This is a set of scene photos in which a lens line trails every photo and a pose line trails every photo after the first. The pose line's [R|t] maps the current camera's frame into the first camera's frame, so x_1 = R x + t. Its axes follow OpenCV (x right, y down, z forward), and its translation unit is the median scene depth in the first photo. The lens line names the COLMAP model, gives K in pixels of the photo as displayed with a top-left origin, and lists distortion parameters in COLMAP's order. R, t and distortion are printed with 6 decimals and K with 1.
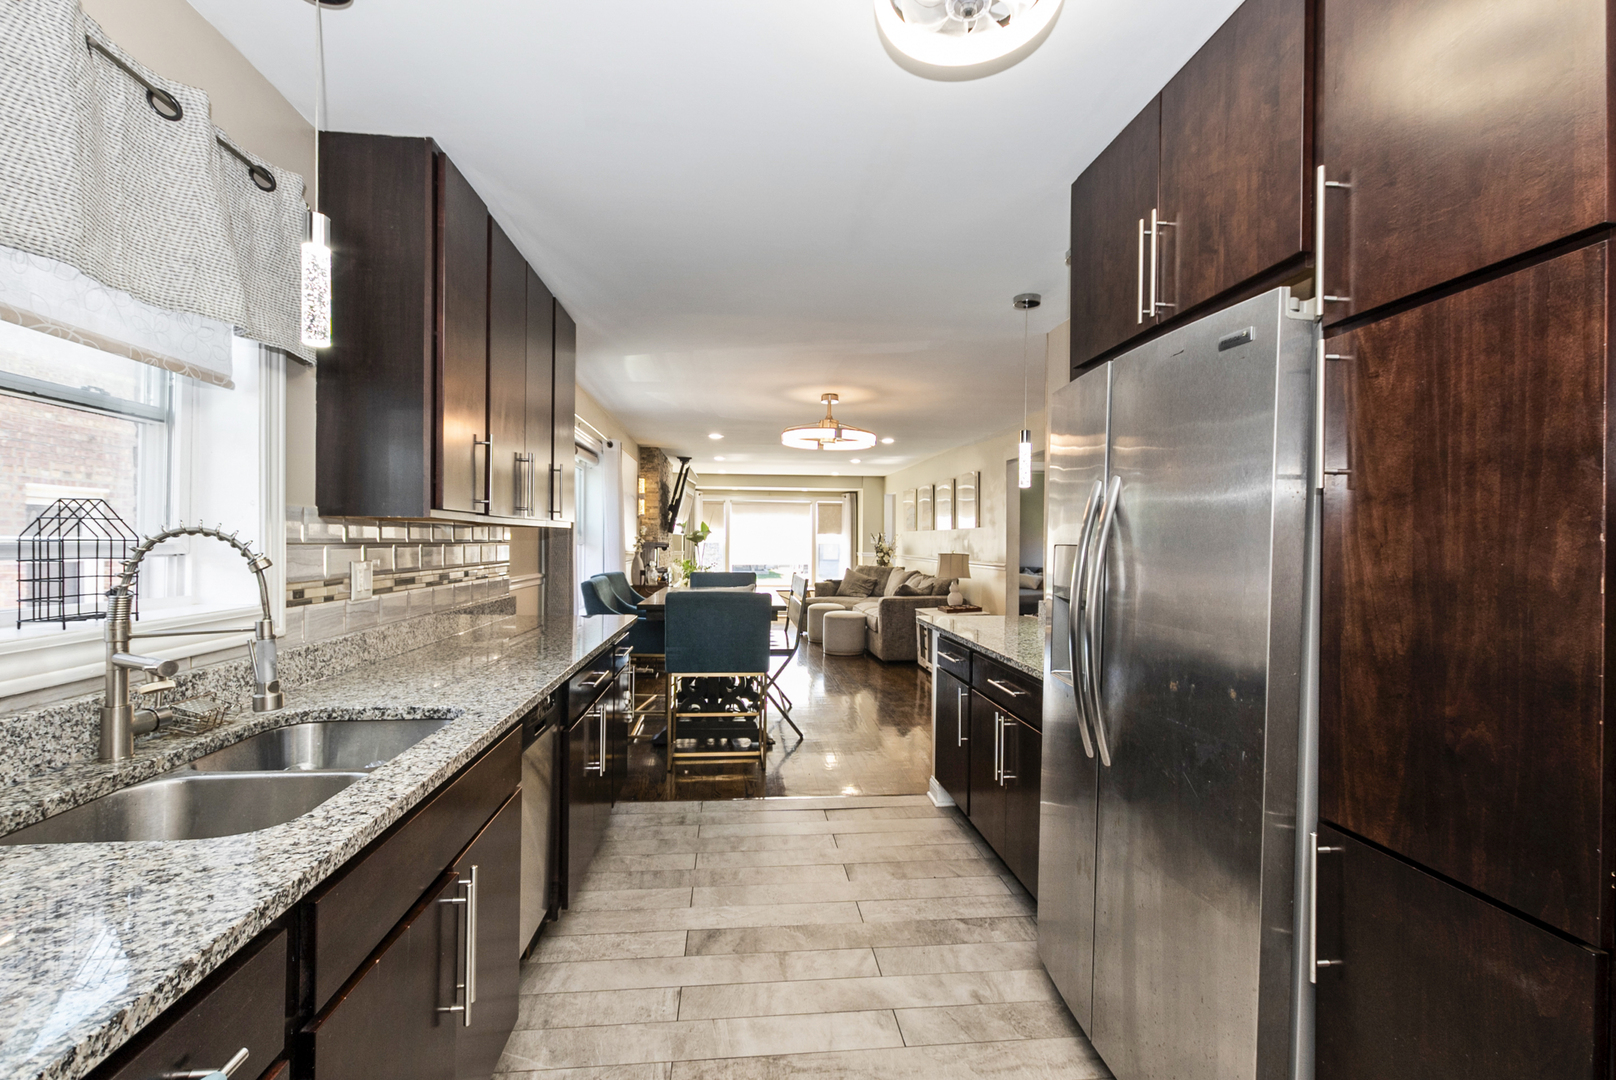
lens RADIAL K [[712.5, 0, 816.2], [0, 712.5, 543.3], [0, 0, 1]] dist [0.009298, -0.006304]
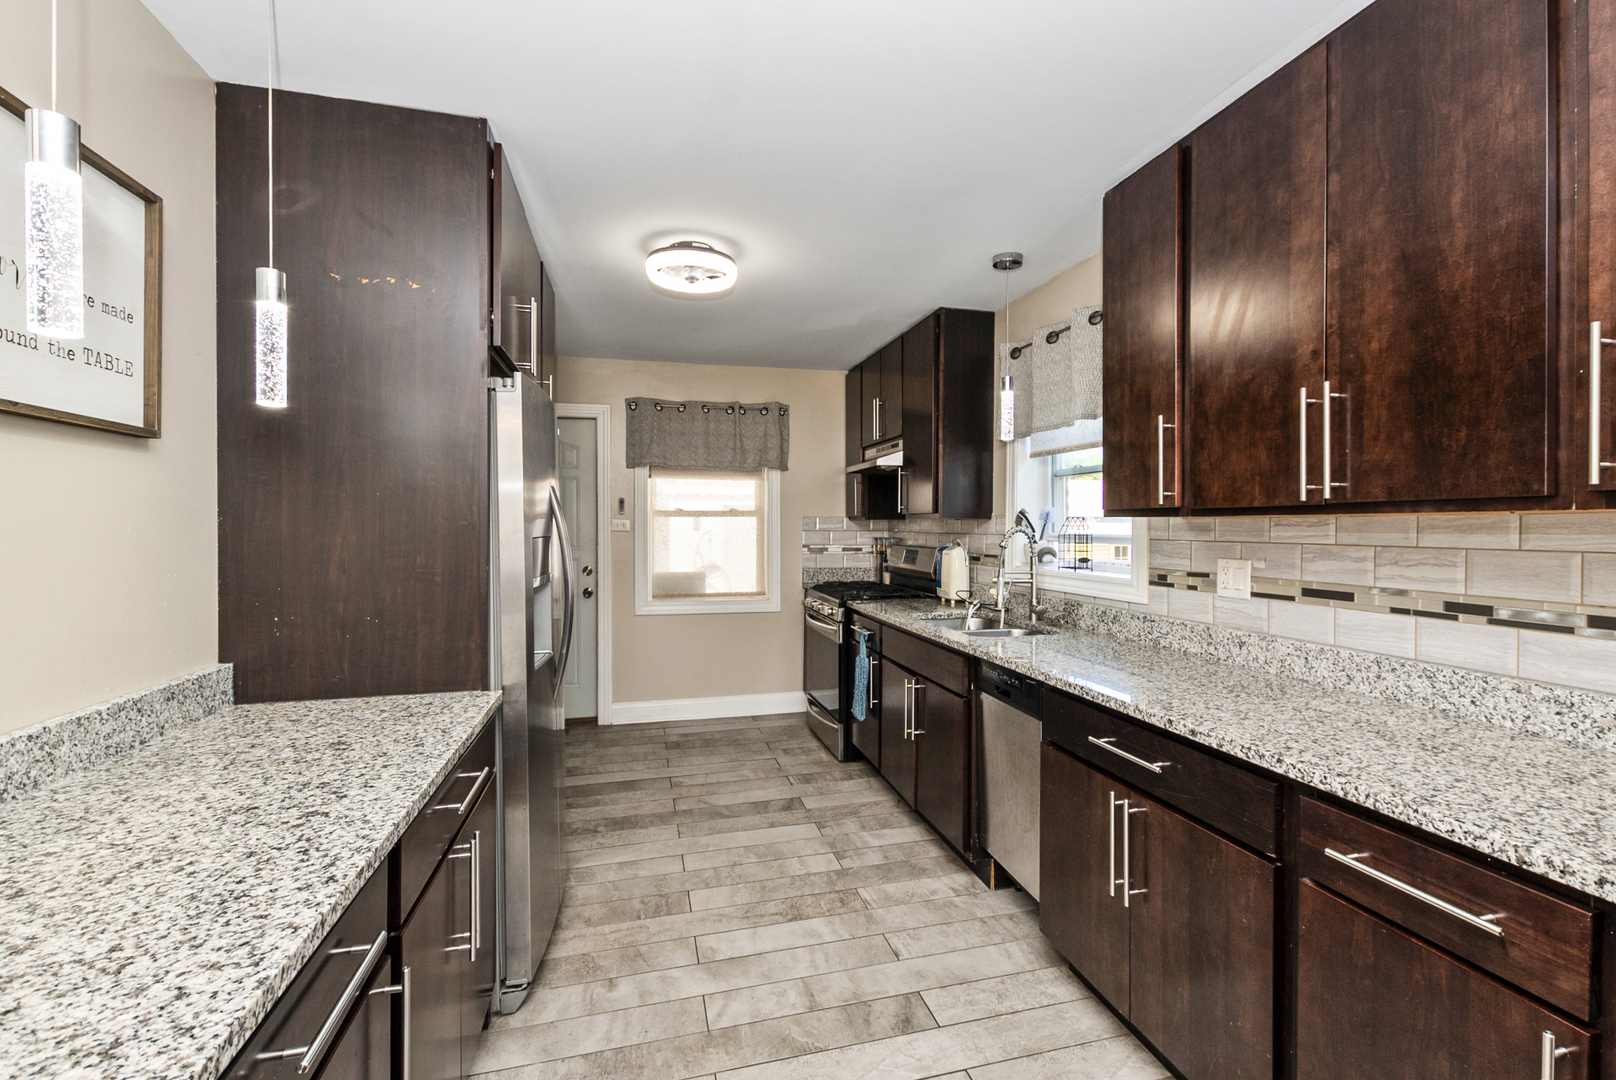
lens RADIAL K [[712.5, 0, 816.2], [0, 712.5, 543.3], [0, 0, 1]] dist [0.009298, -0.006304]
pose [[-0.990804, -0.006582, -0.135147, 0.086806], [-0.010008, 0.999645, 0.024686, -0.018685], [0.134936, 0.025811, -0.990518, 2.237423]]
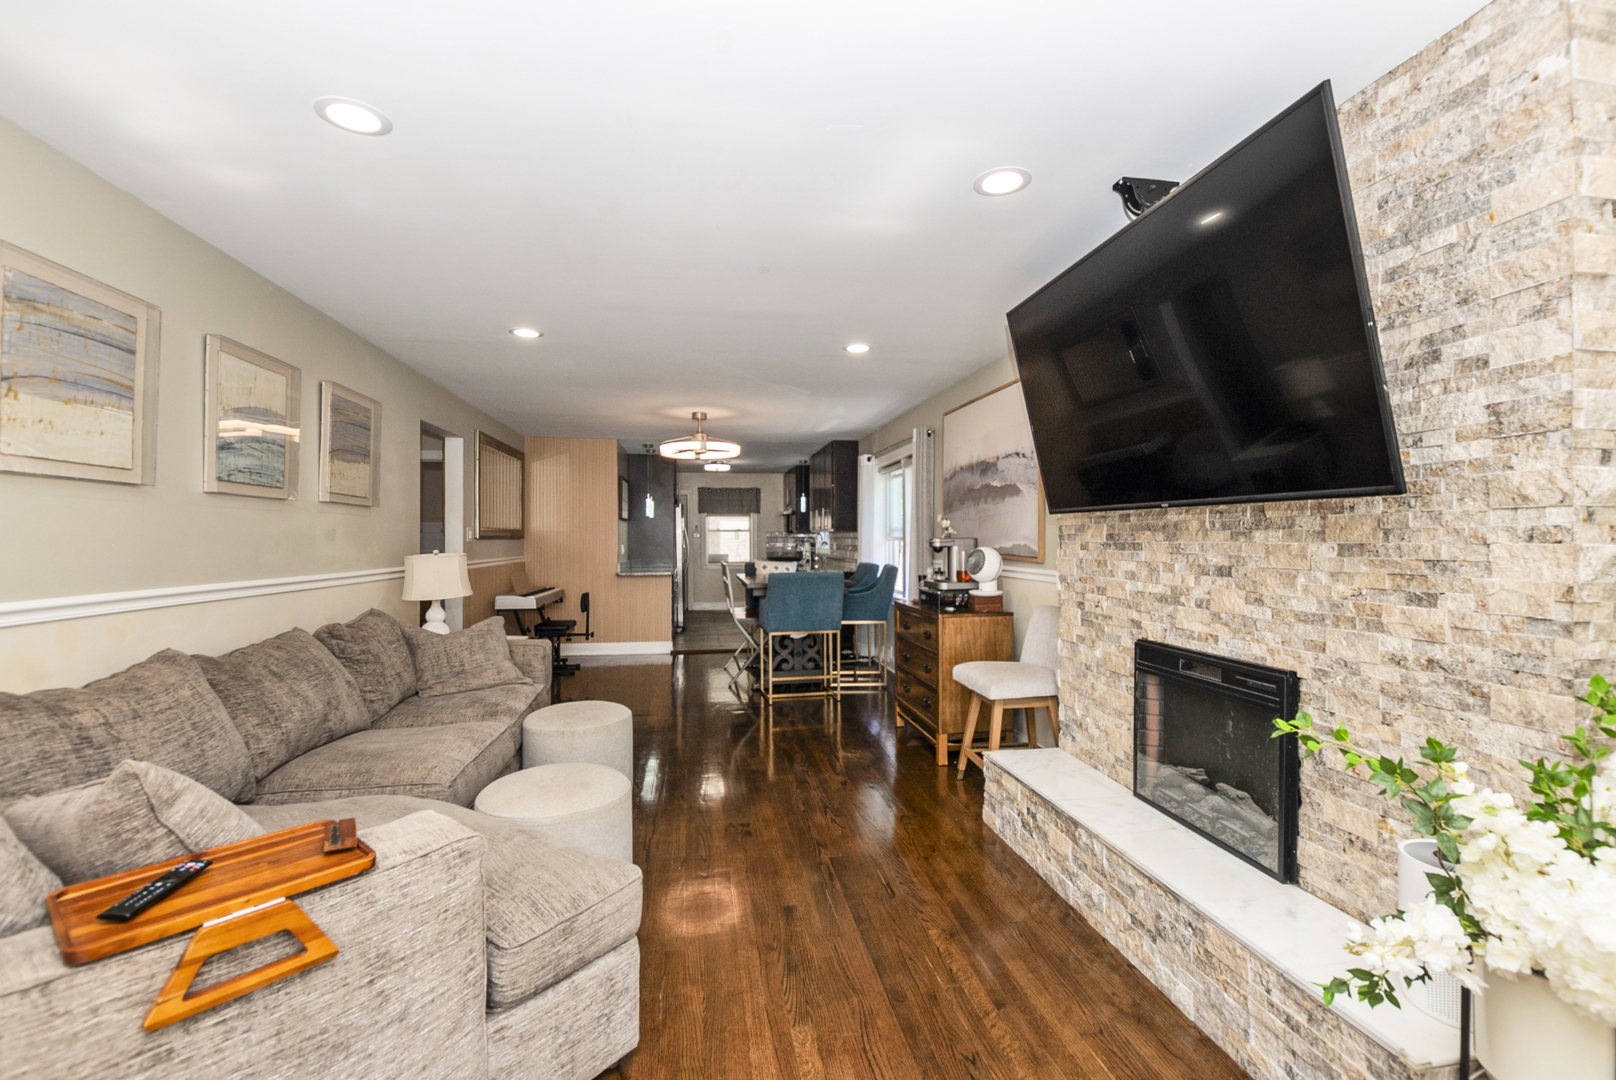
lens RADIAL K [[712.5, 0, 816.2], [0, 712.5, 543.3], [0, 0, 1]] dist [0.009298, -0.006304]
pose [[-0.998479, -0.004236, -0.054965, -0.320036], [-0.004767, 0.999943, 0.009542, -0.008392], [0.054922, 0.009789, -0.998443, 6.343912]]
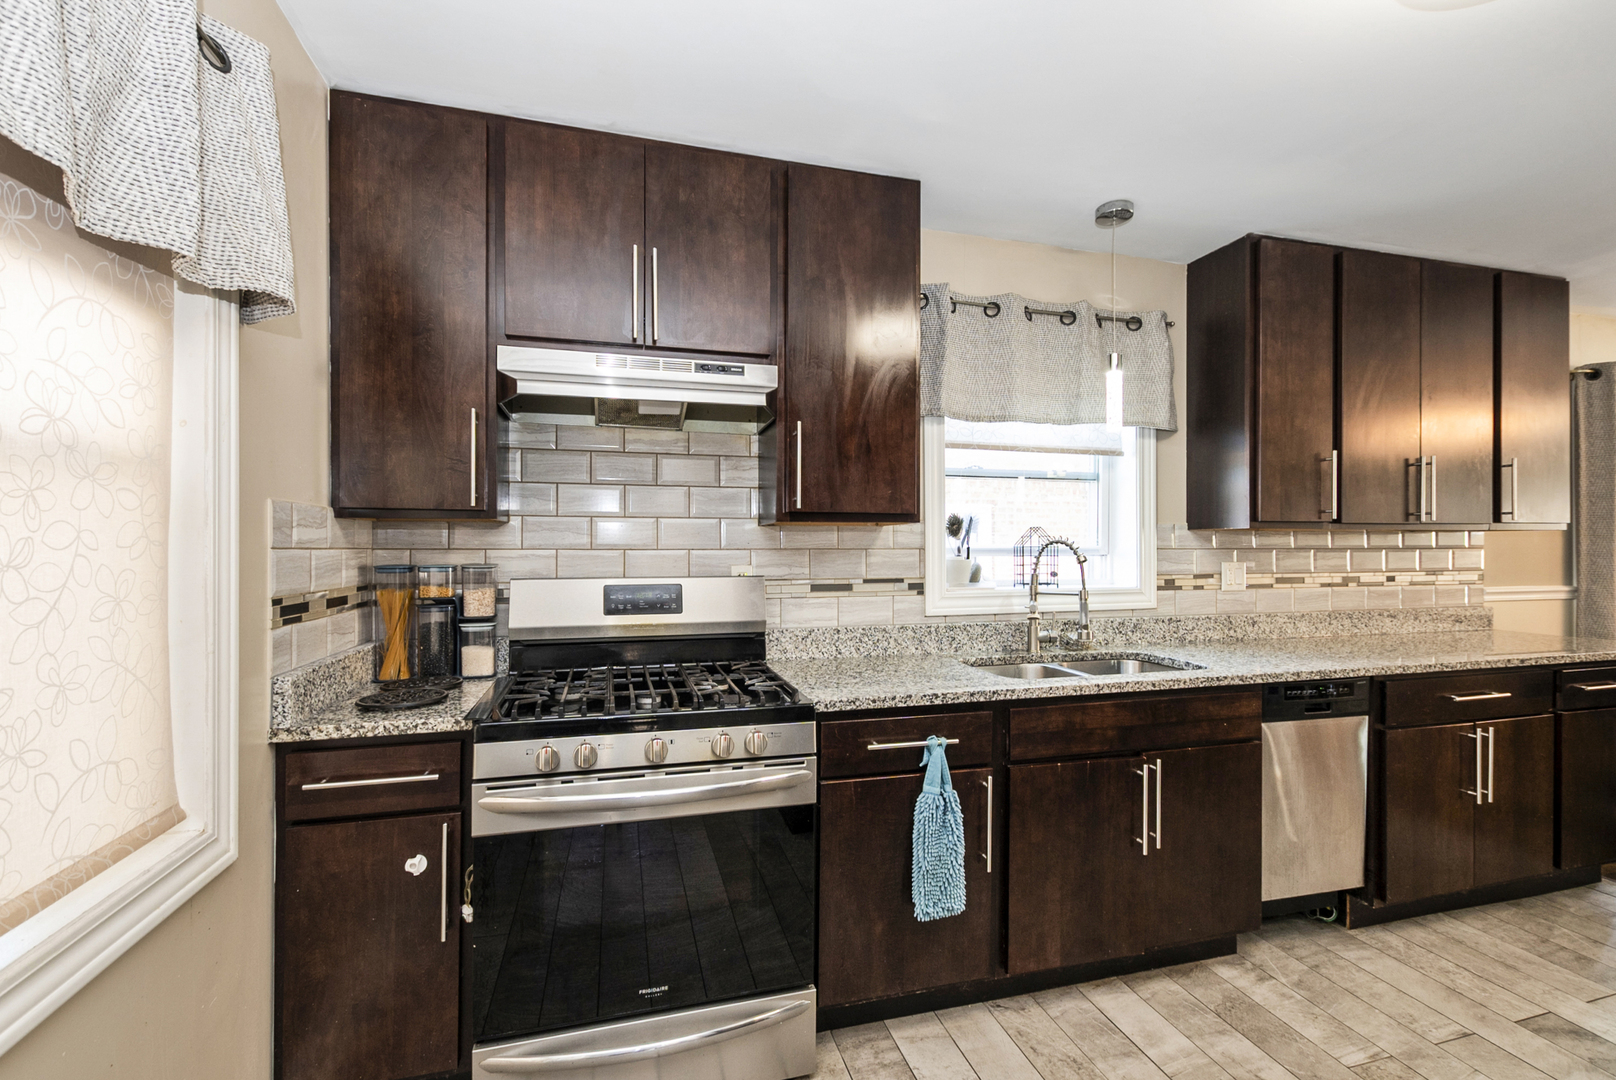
lens RADIAL K [[712.5, 0, 816.2], [0, 712.5, 543.3], [0, 0, 1]] dist [0.009298, -0.006304]
pose [[0.162888, -0.009590, -0.986598, 0.644884], [-0.000999, 0.999951, -0.009885, 0.004348], [0.986644, 0.002596, 0.162871, 0.021232]]
